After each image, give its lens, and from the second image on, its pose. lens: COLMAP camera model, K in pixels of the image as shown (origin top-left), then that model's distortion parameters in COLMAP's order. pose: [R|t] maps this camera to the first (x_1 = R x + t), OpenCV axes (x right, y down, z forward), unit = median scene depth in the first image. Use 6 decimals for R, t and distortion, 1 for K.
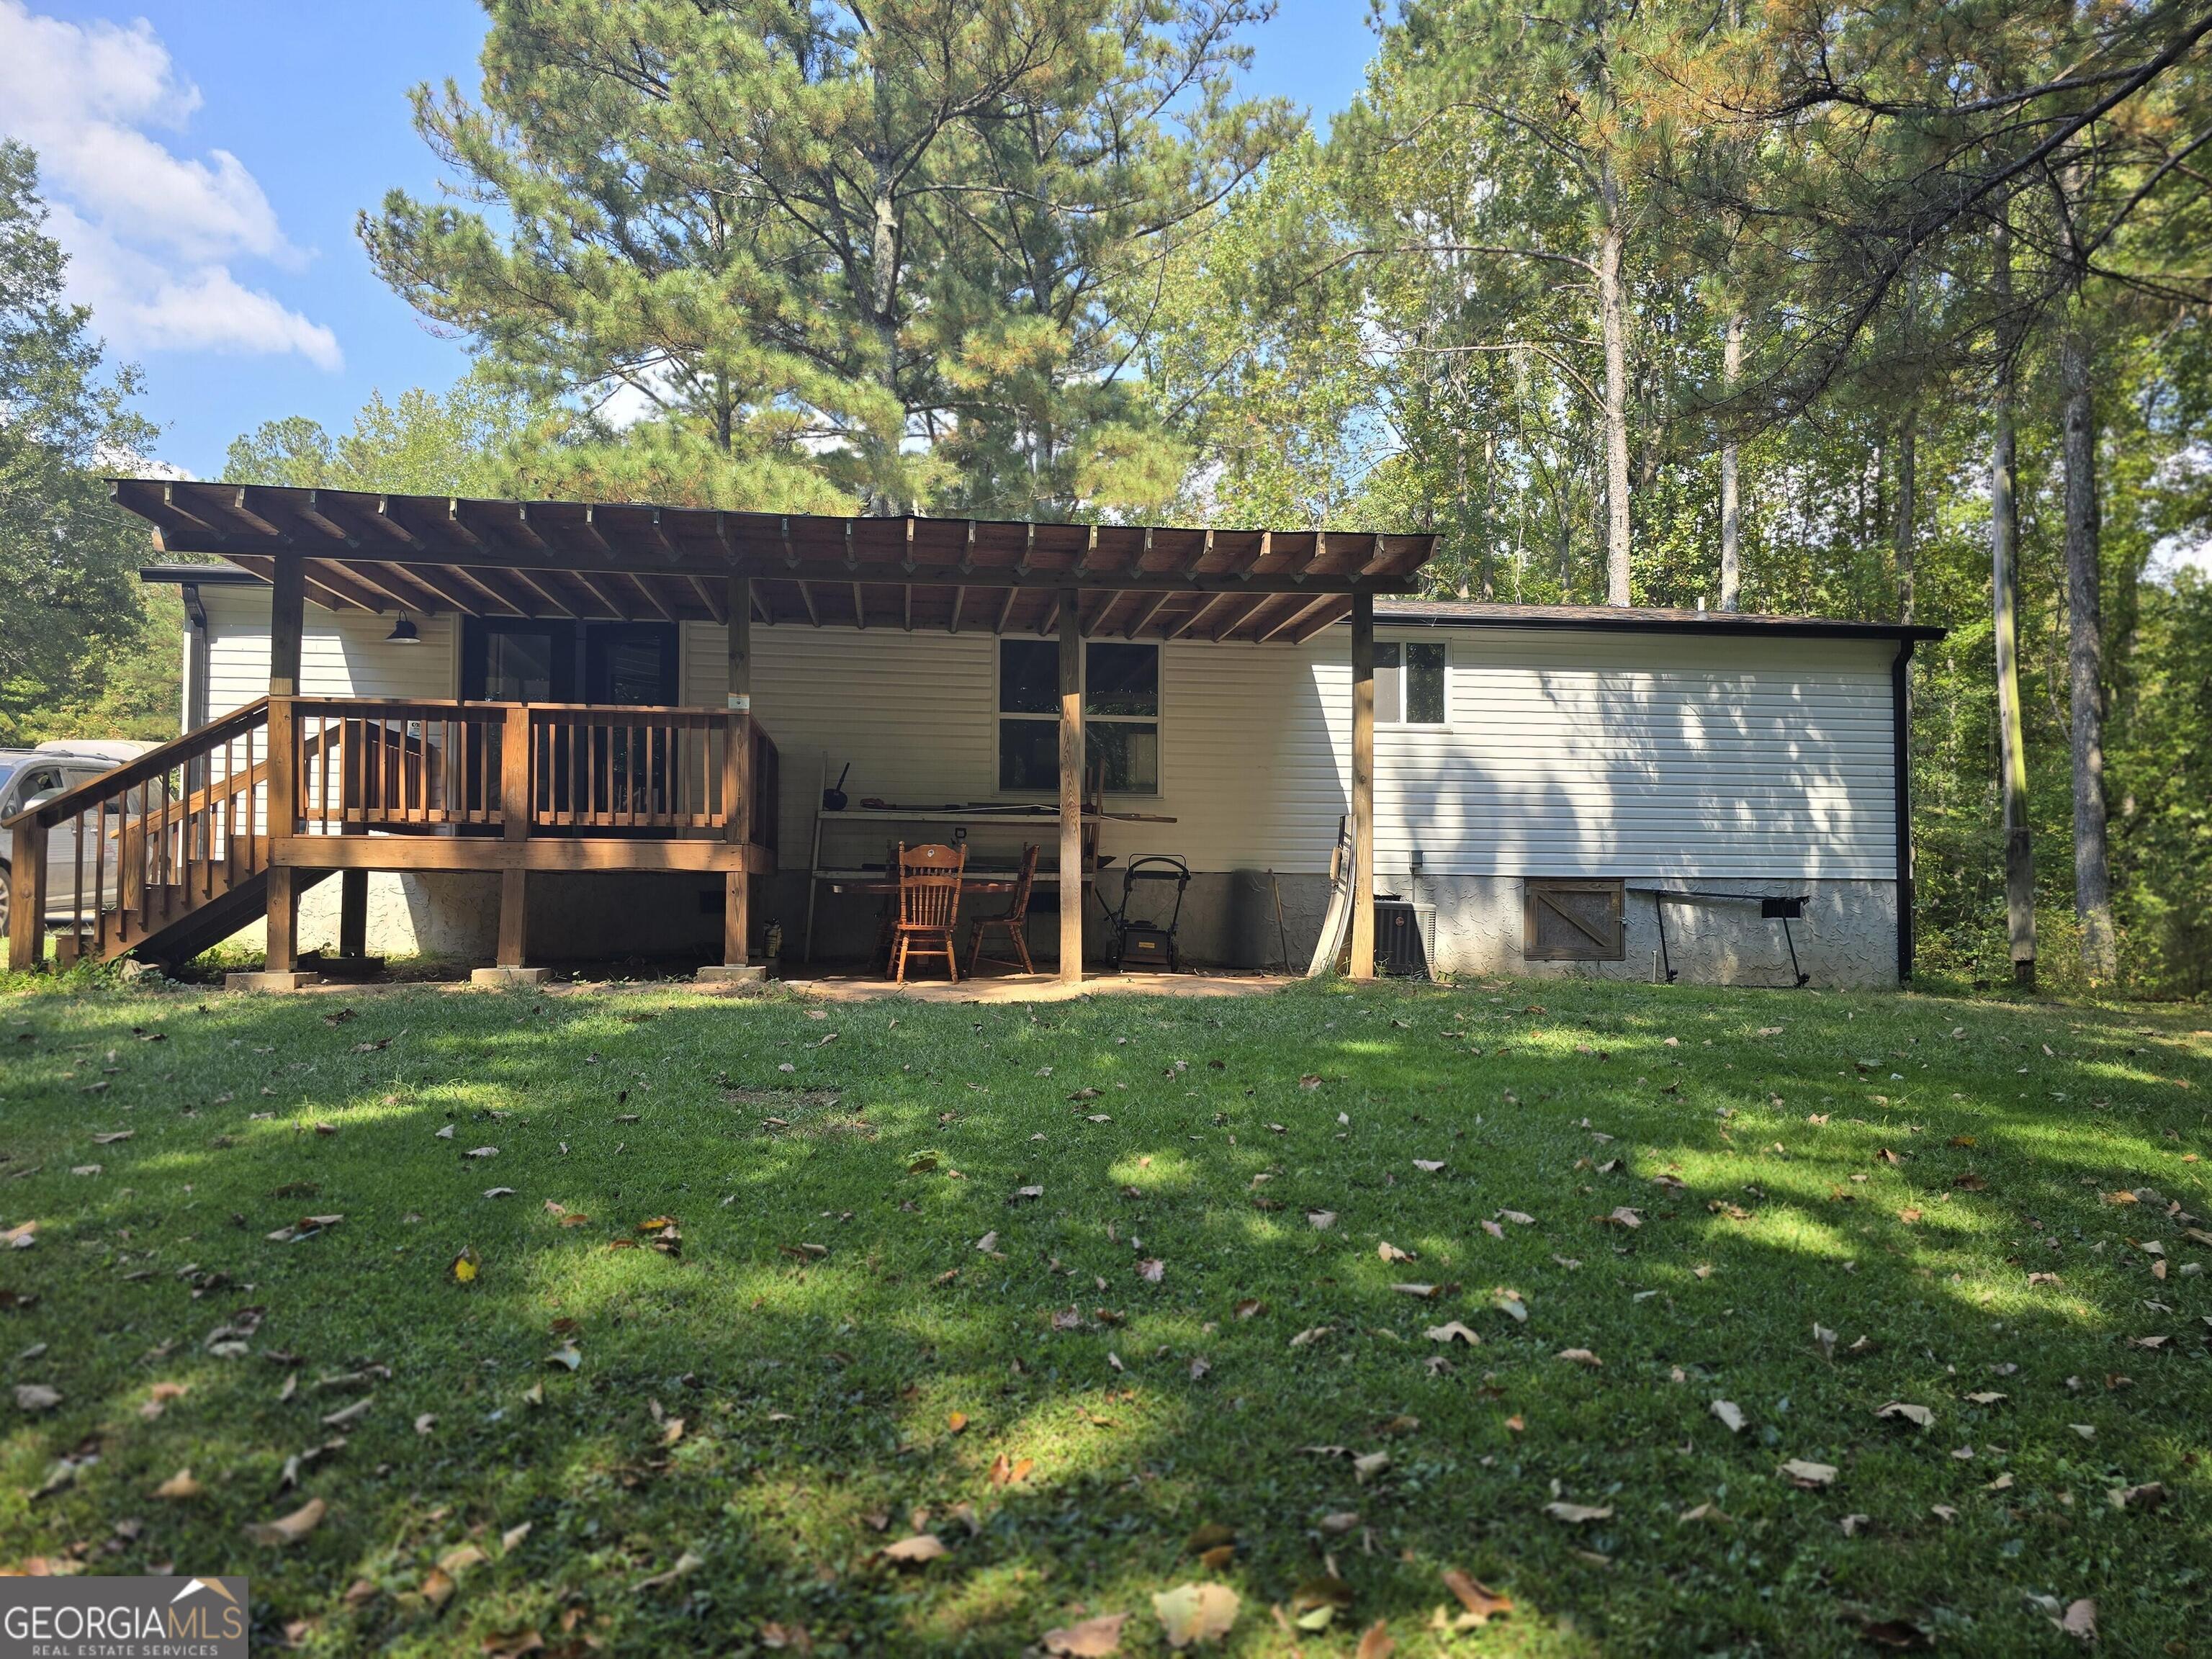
lens RADIAL K [[1496.3, 0, 1105.8], [0, 1496.3, 832.7], [0, 0, 1]] dist [0.062150, -0.056755]
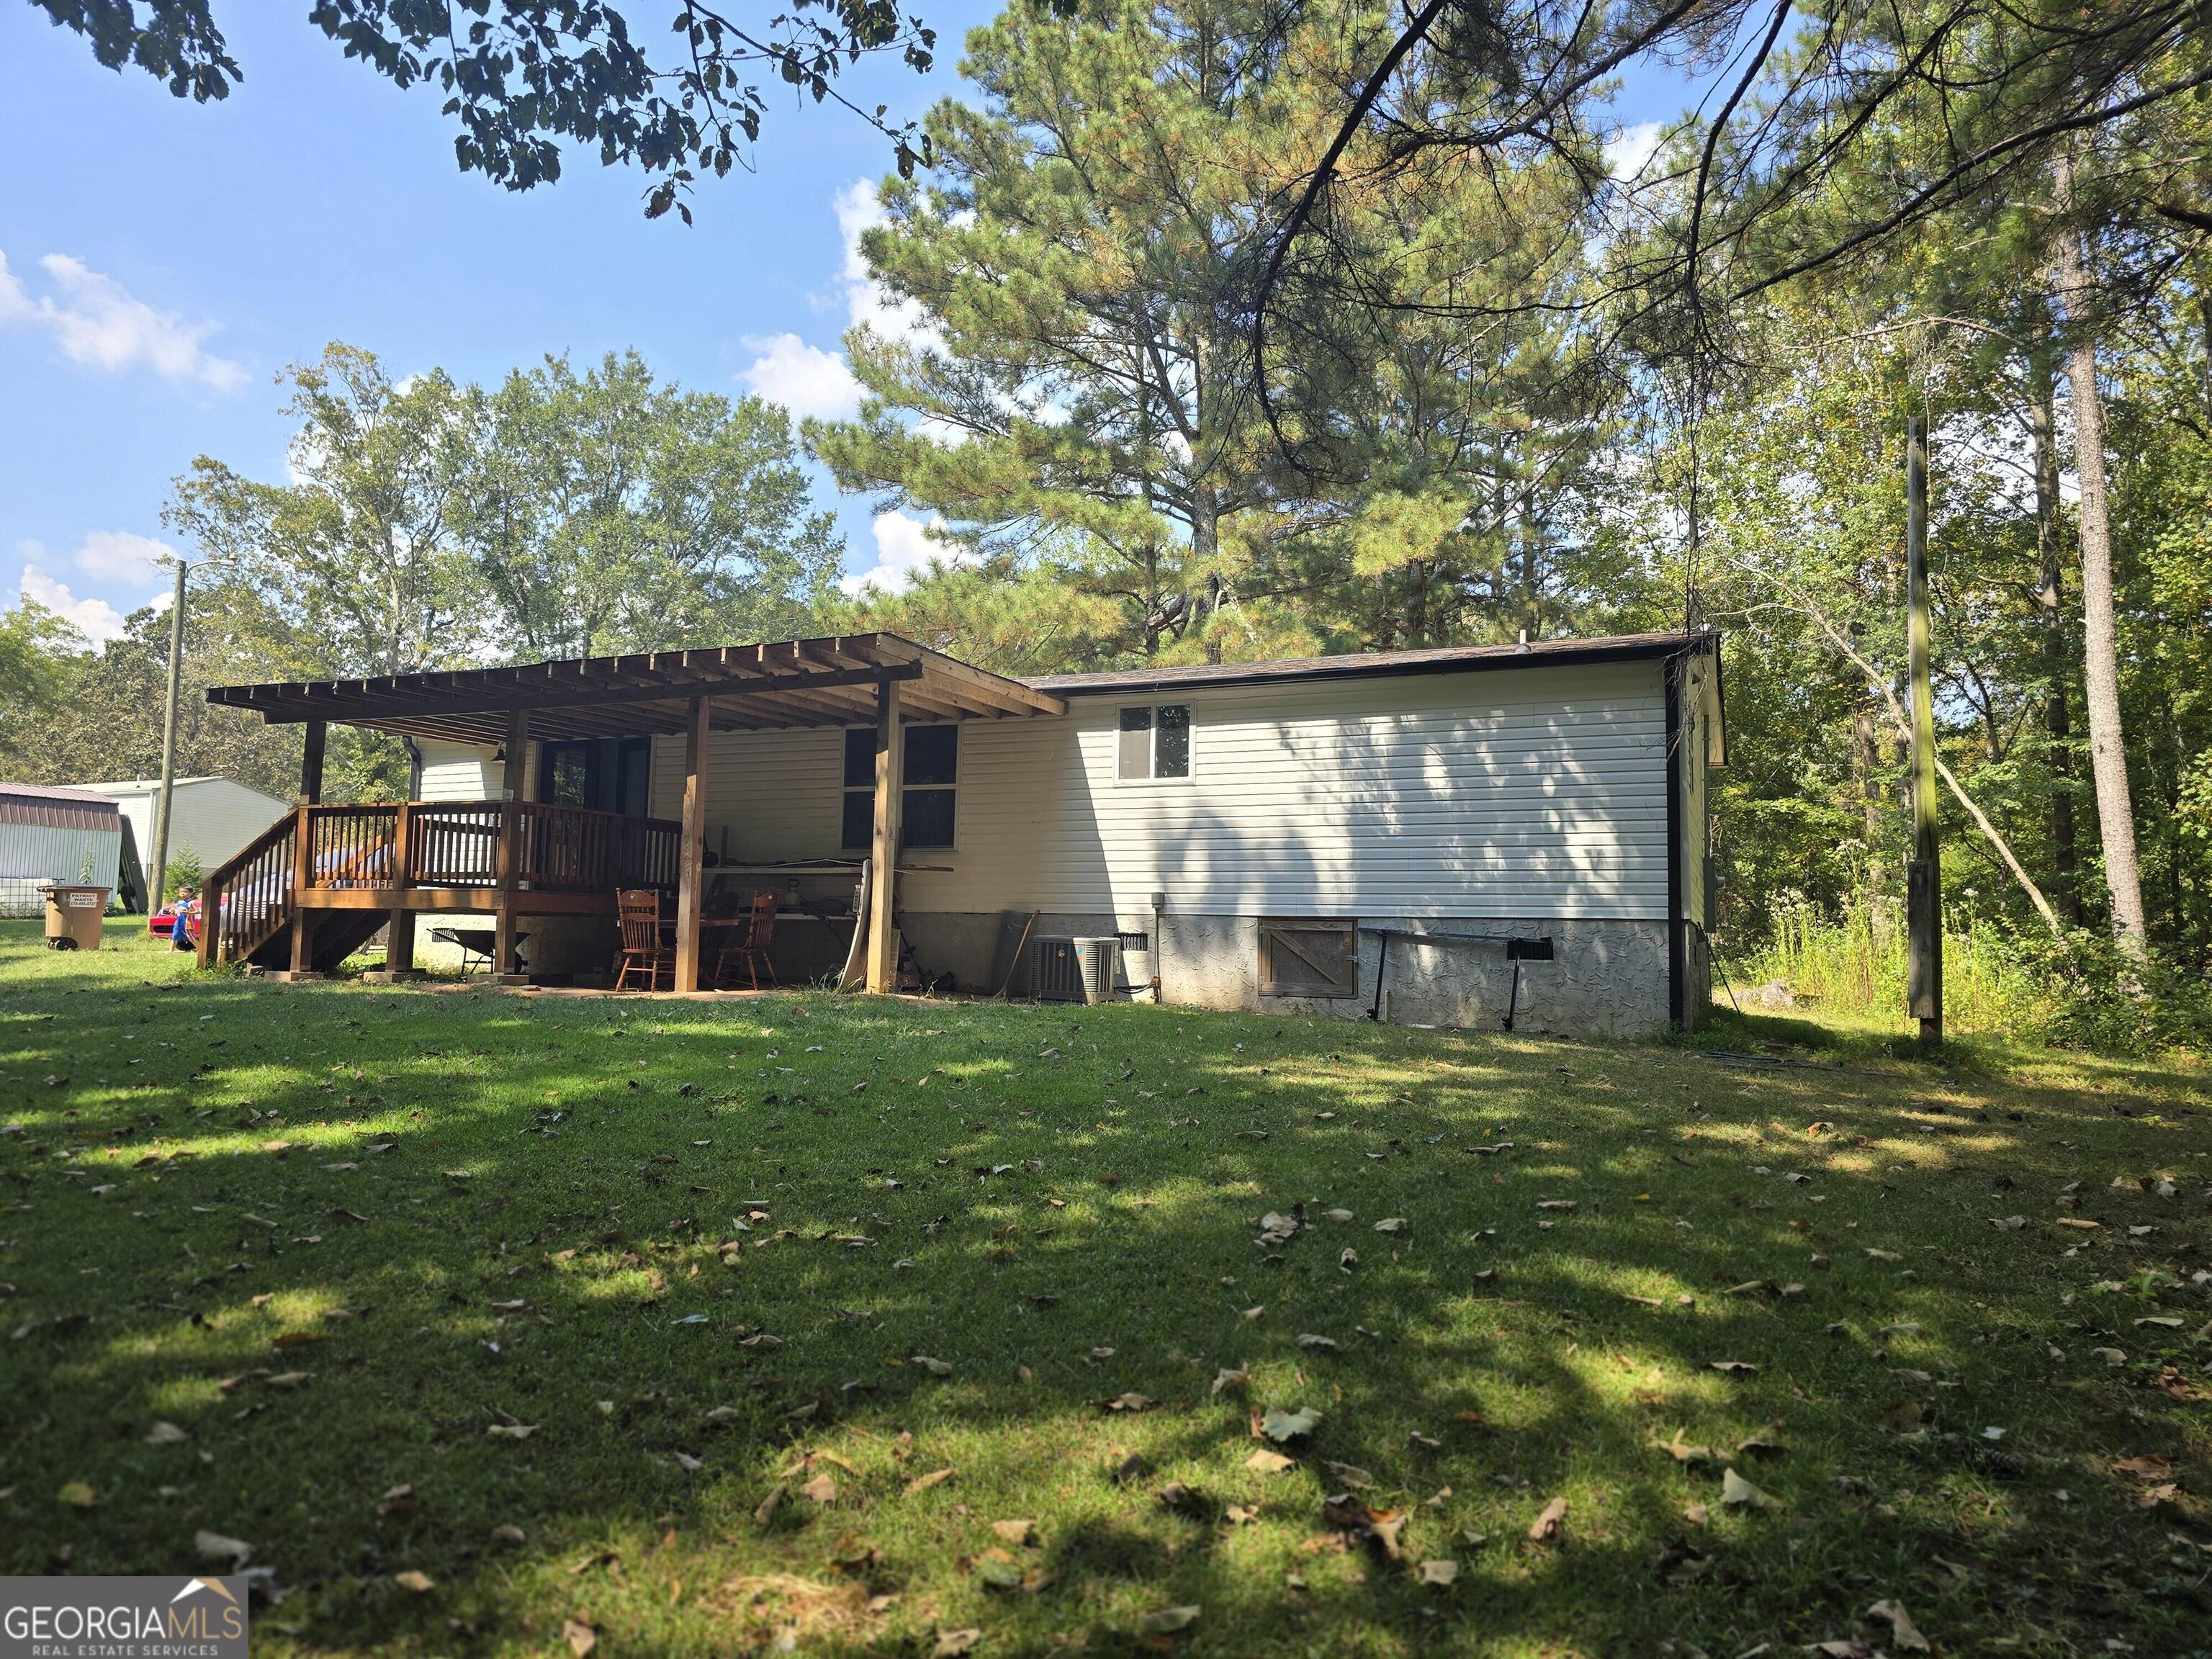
lens RADIAL K [[1496.3, 0, 1103.9], [0, 1496.3, 829.2], [0, 0, 1]] dist [0.062150, -0.056755]
pose [[0.834032, -0.033409, -0.550704, 0.762548], [0.010771, 0.998961, -0.044290, 0.012899], [0.551612, 0.031007, 0.833525, 0.056304]]
